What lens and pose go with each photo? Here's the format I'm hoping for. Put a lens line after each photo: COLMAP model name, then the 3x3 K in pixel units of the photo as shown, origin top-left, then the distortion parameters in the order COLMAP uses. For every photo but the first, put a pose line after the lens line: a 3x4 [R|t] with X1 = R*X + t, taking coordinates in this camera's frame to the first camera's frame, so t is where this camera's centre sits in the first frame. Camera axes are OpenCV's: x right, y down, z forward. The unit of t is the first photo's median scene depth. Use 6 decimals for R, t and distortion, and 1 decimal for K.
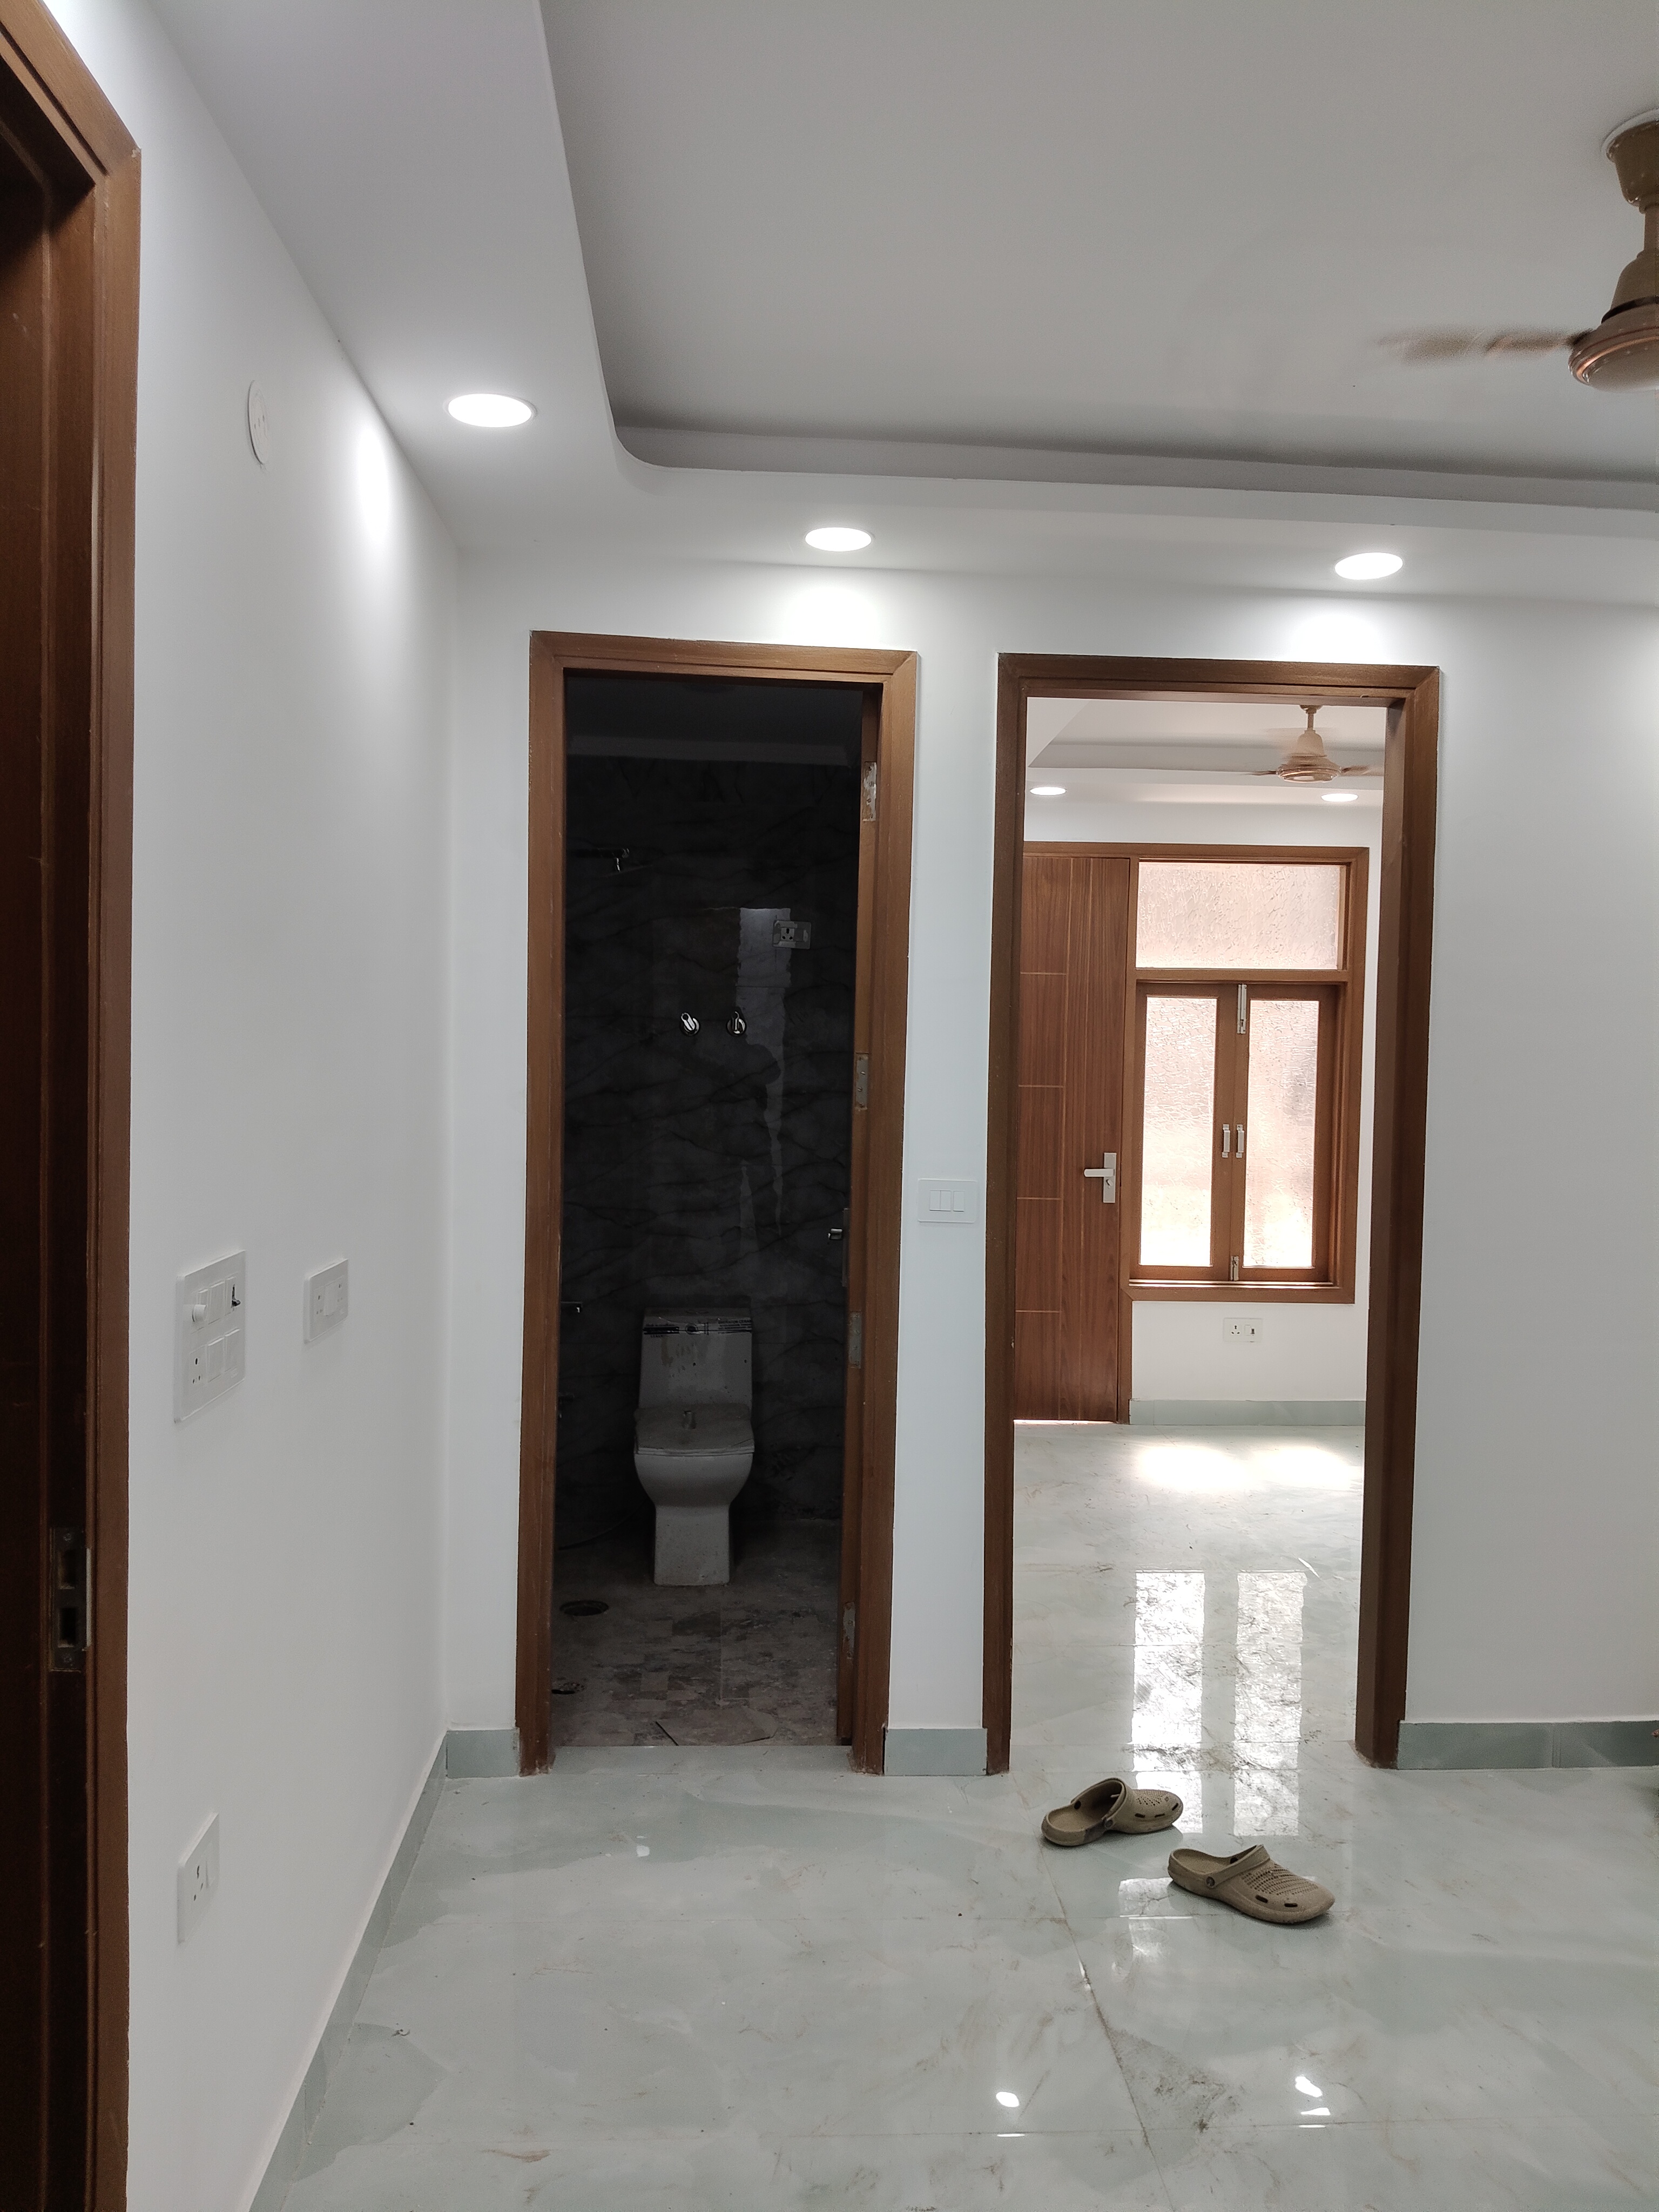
lens RADIAL K [[1760.9, 0, 847.4], [0, 1760.9, 1085.0], [0, 0, 1]] dist [0.051931, -0.101107]
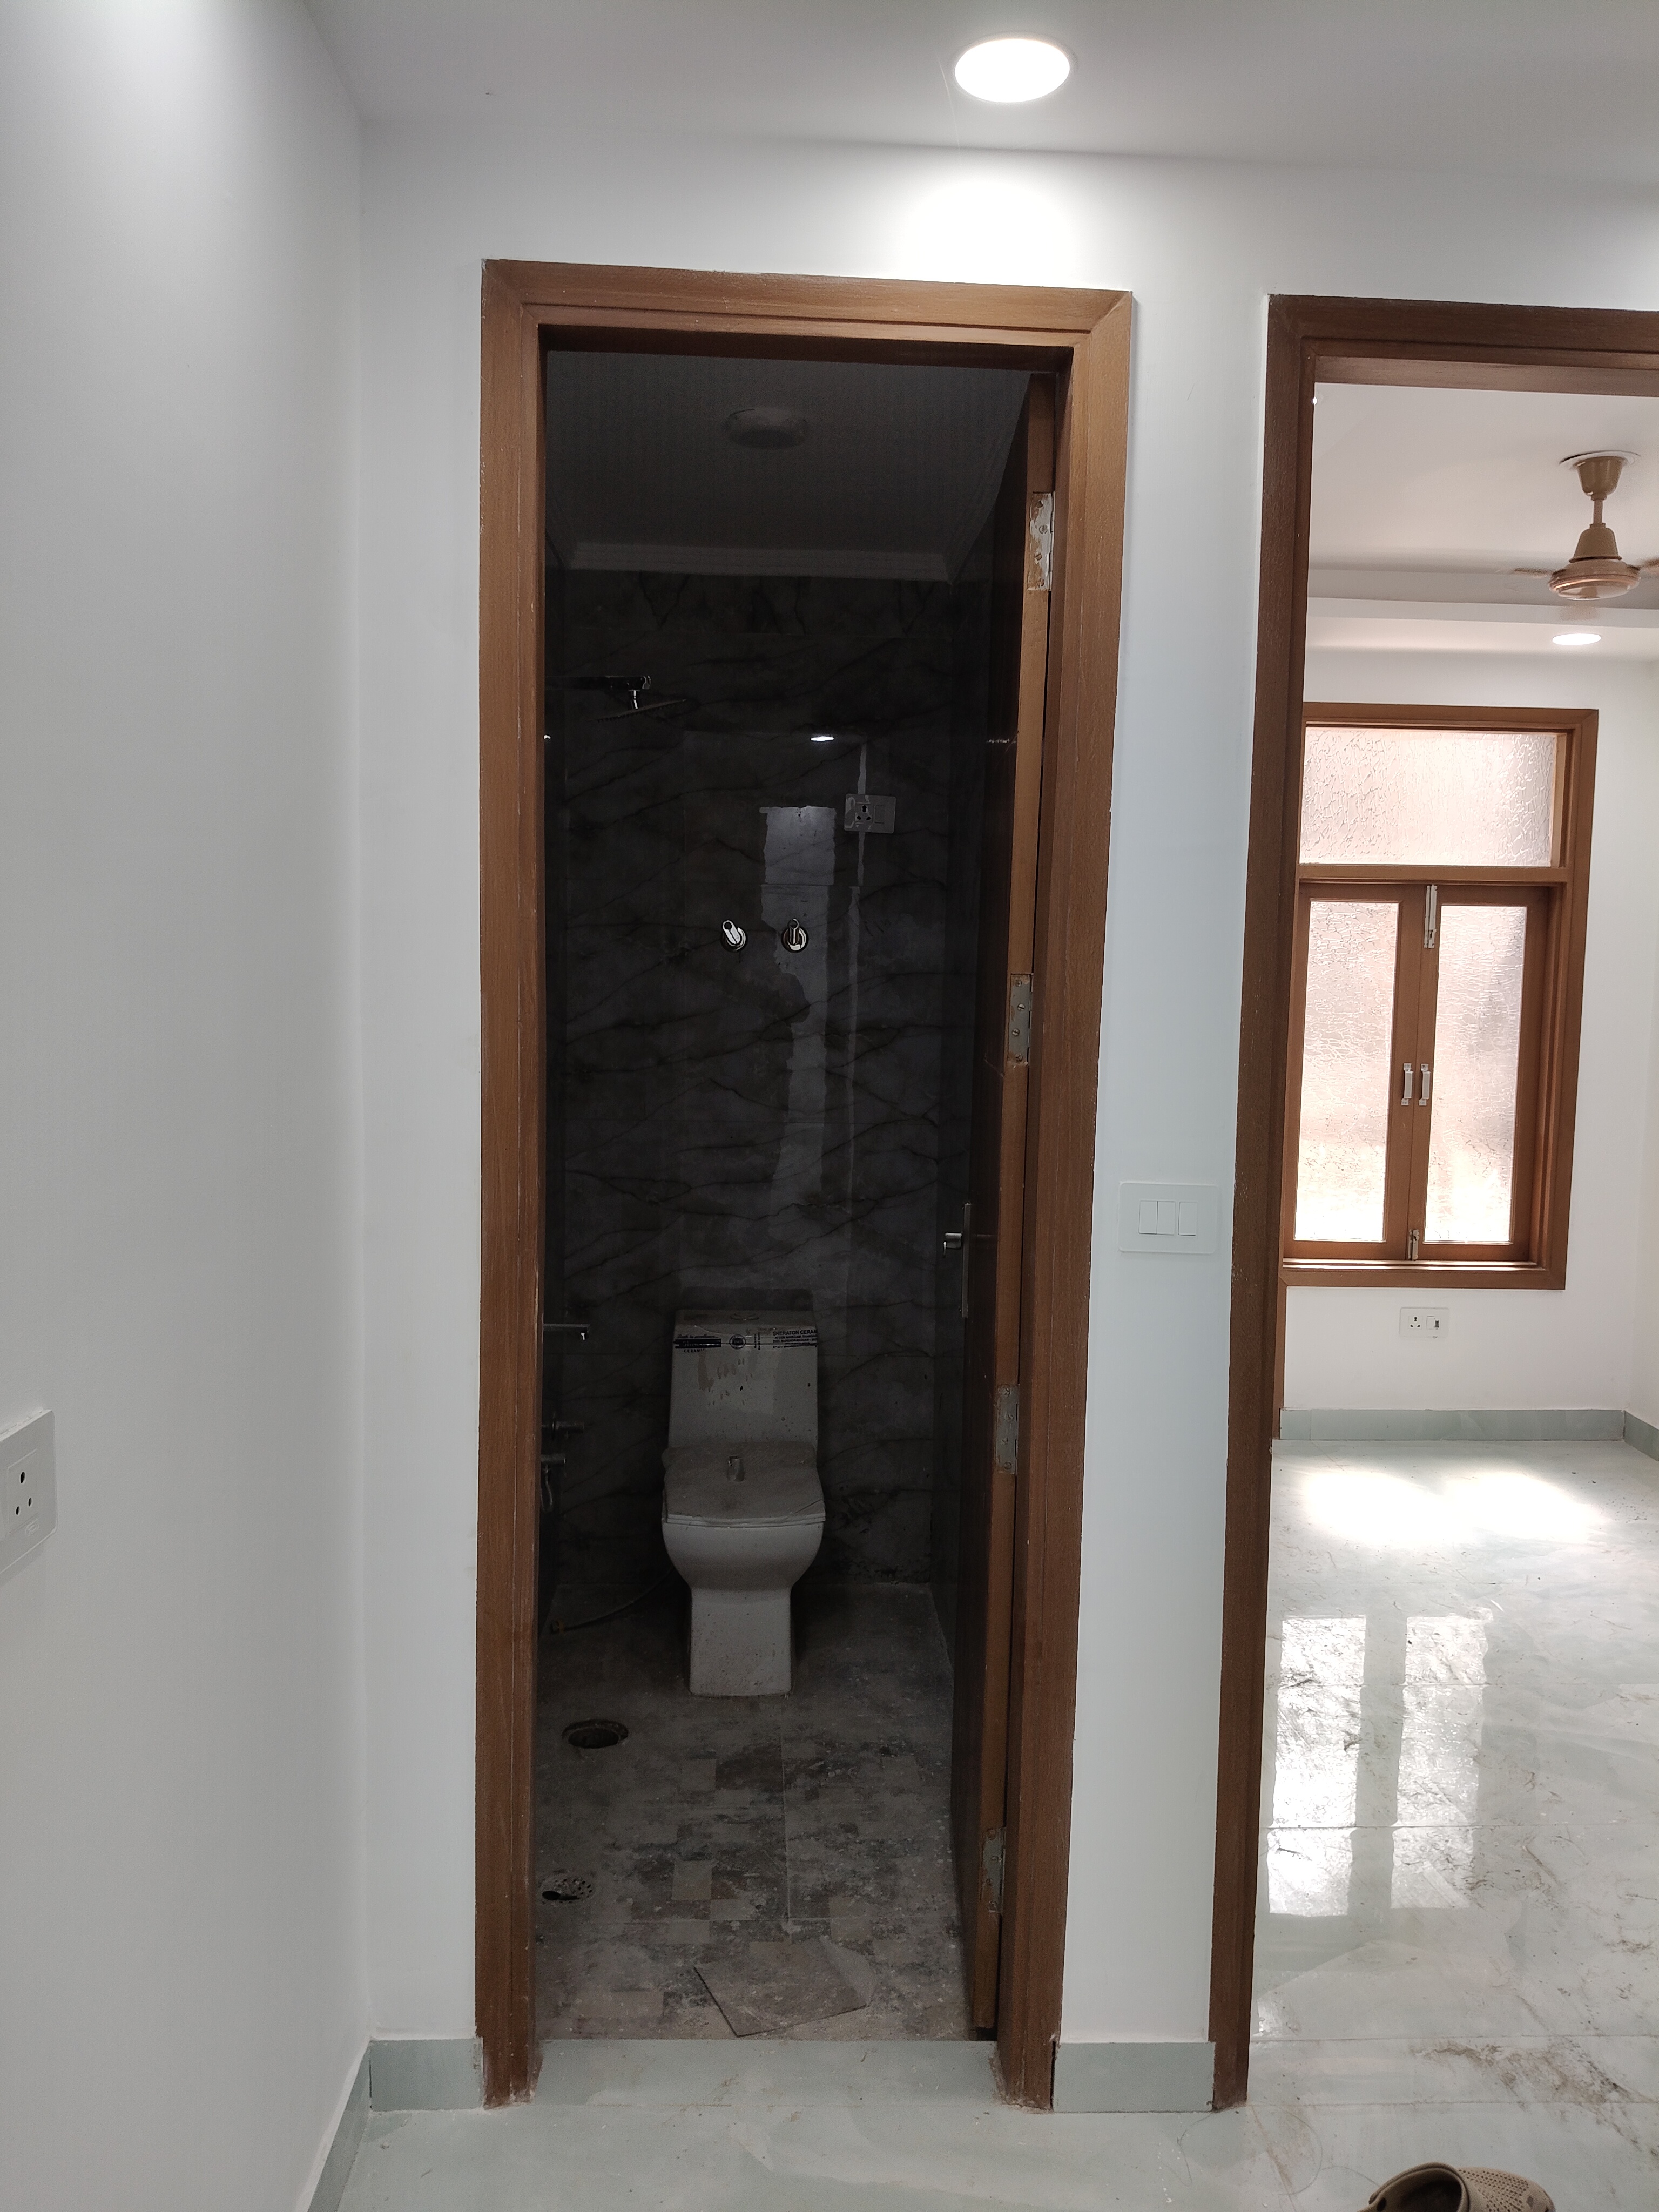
lens RADIAL K [[1760.9, 0, 796.4], [0, 1760.9, 1095.9], [0, 0, 1]] dist [0.051931, -0.101107]
pose [[0.998983, 0.003139, -0.044988, -0.039800], [-0.000809, 0.998662, 0.051715, -0.006884], [0.045090, -0.051626, 0.997648, 0.343244]]
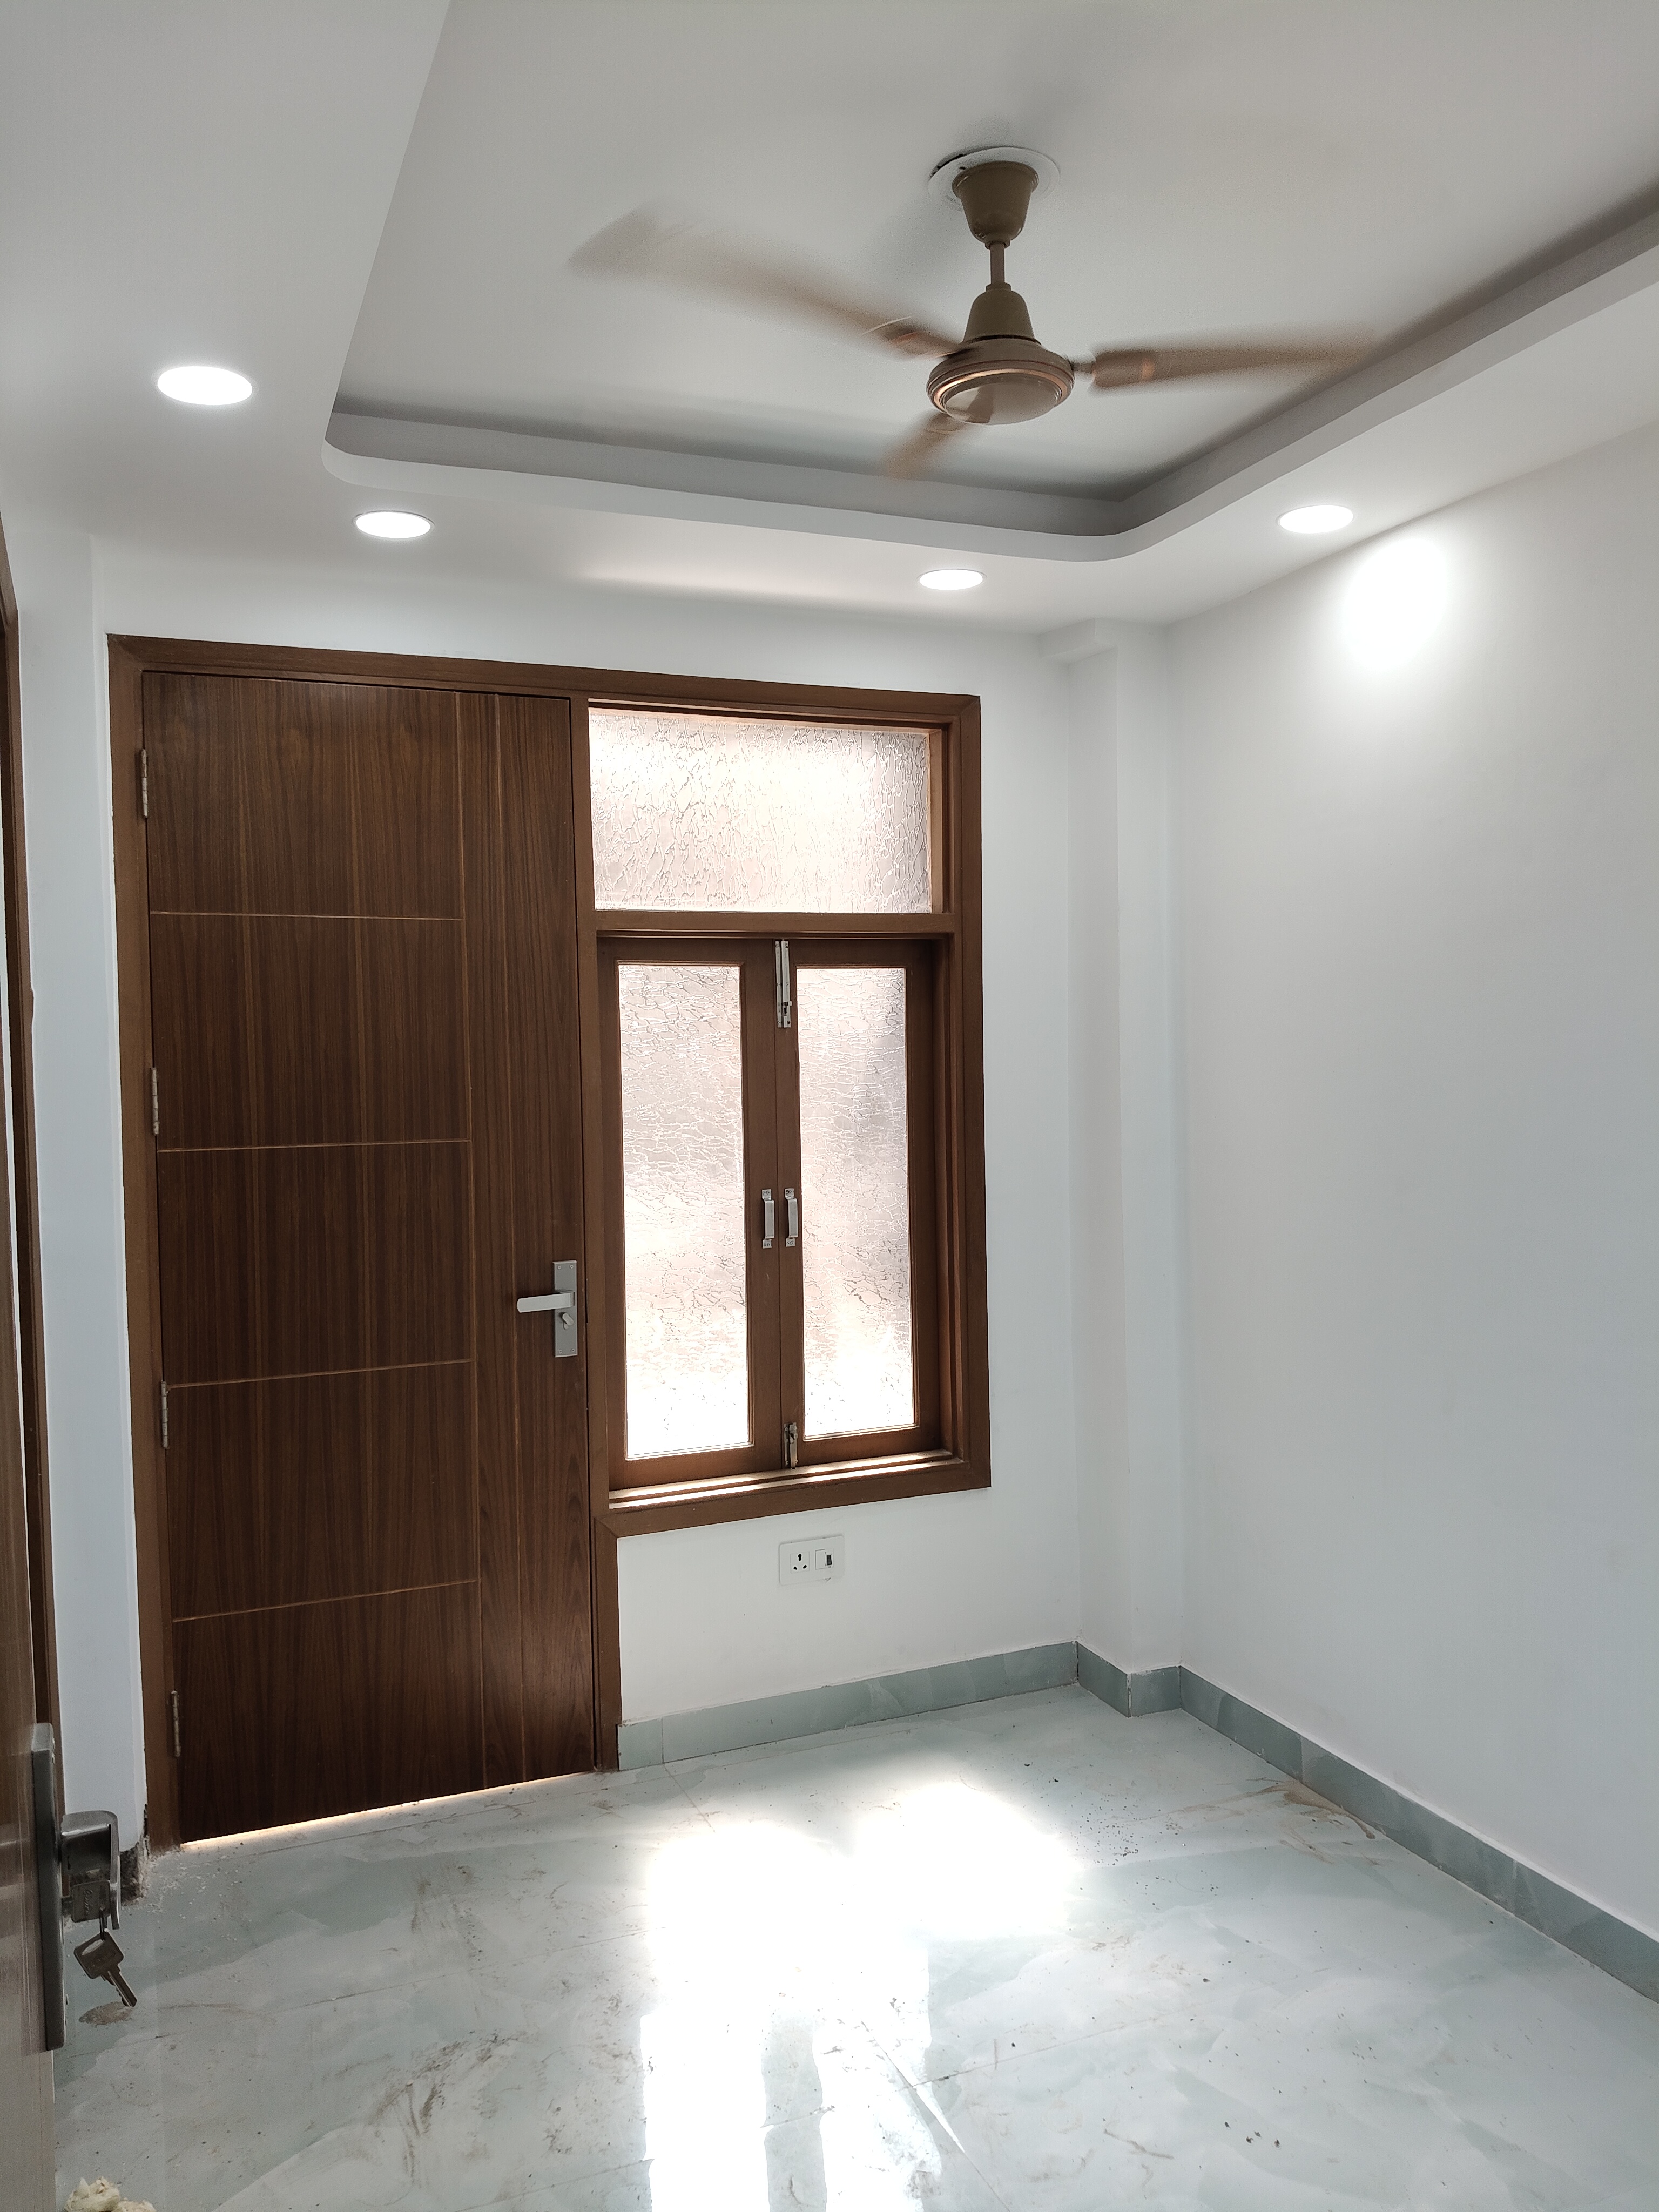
lens RADIAL K [[1760.9, 0, 806.3], [0, 1760.9, 1132.1], [0, 0, 1]] dist [0.051931, -0.101107]
pose [[0.953272, -0.053837, 0.297279, 0.108774], [0.047470, 0.998463, 0.028601, -0.020809], [-0.298362, -0.013153, 0.954362, 0.811348]]
